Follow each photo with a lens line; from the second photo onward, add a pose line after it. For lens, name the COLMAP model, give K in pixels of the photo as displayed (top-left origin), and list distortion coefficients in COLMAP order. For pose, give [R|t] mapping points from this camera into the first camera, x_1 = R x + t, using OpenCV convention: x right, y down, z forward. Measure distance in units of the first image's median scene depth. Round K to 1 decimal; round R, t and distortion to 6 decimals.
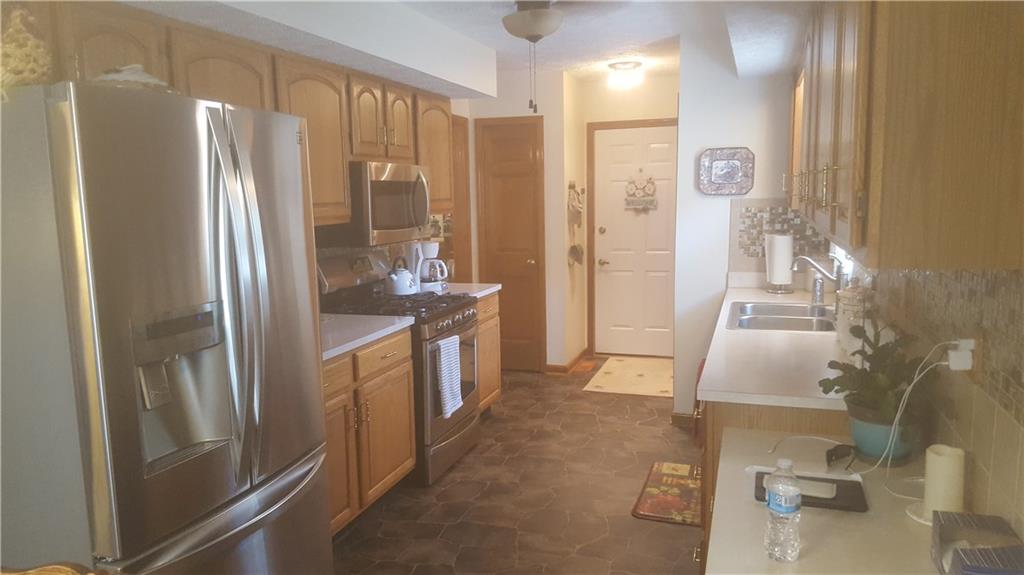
lens RADIAL K [[761.5, 0, 518.4], [0, 761.5, 294.4], [0, 0, 1]] dist [0.065458, -0.027648]
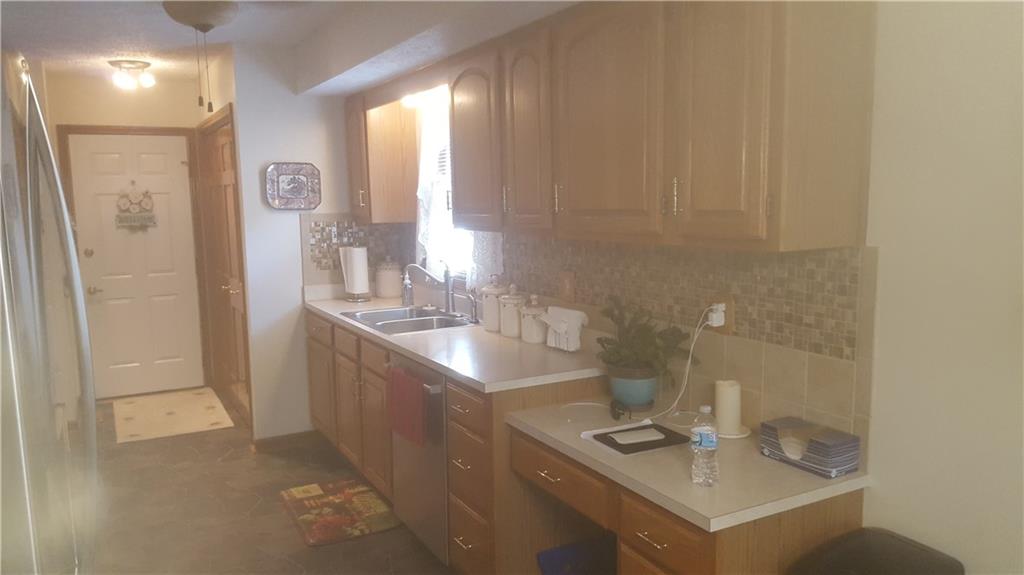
lens RADIAL K [[761.5, 0, 515.3], [0, 761.5, 278.5], [0, 0, 1]] dist [0.065458, -0.027648]
pose [[0.687967, -0.067249, 0.722619, -0.262043], [0.100315, 0.994951, -0.002912, -0.008525], [-0.718775, 0.074493, 0.691240, 0.107915]]
